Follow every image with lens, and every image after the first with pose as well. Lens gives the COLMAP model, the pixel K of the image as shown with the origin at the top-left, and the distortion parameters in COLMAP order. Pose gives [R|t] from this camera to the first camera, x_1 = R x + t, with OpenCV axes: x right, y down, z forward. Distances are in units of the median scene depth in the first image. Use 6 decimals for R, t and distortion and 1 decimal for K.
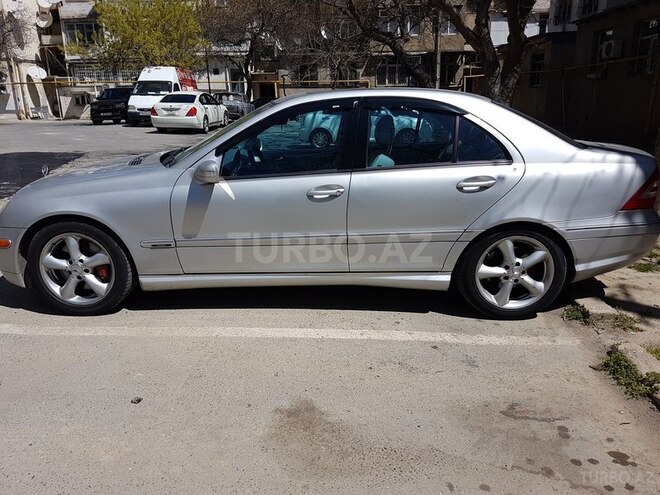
lens RADIAL K [[547.0, 0, 330.0], [0, 547.0, 247.5], [0, 0, 1]] dist [0.149467, -0.294543]
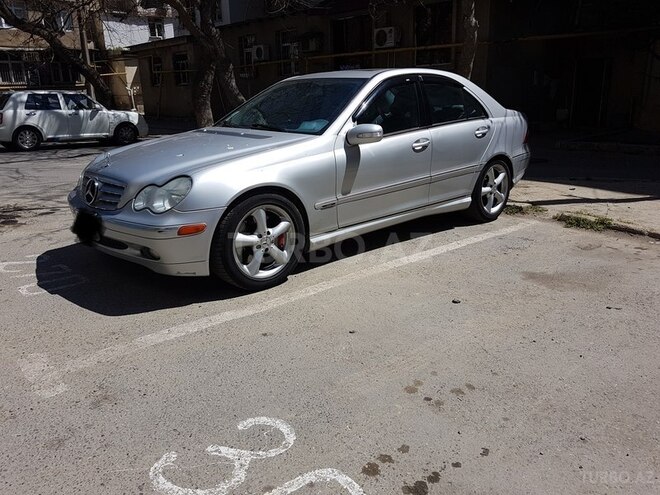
lens RADIAL K [[547.0, 0, 330.0], [0, 547.0, 247.5], [0, 0, 1]] dist [0.149467, -0.294543]
pose [[0.691326, -0.193412, 0.696176, -0.402955], [0.199121, 0.977196, 0.073751, -0.000389], [-0.694564, 0.087637, 0.714073, 0.081681]]
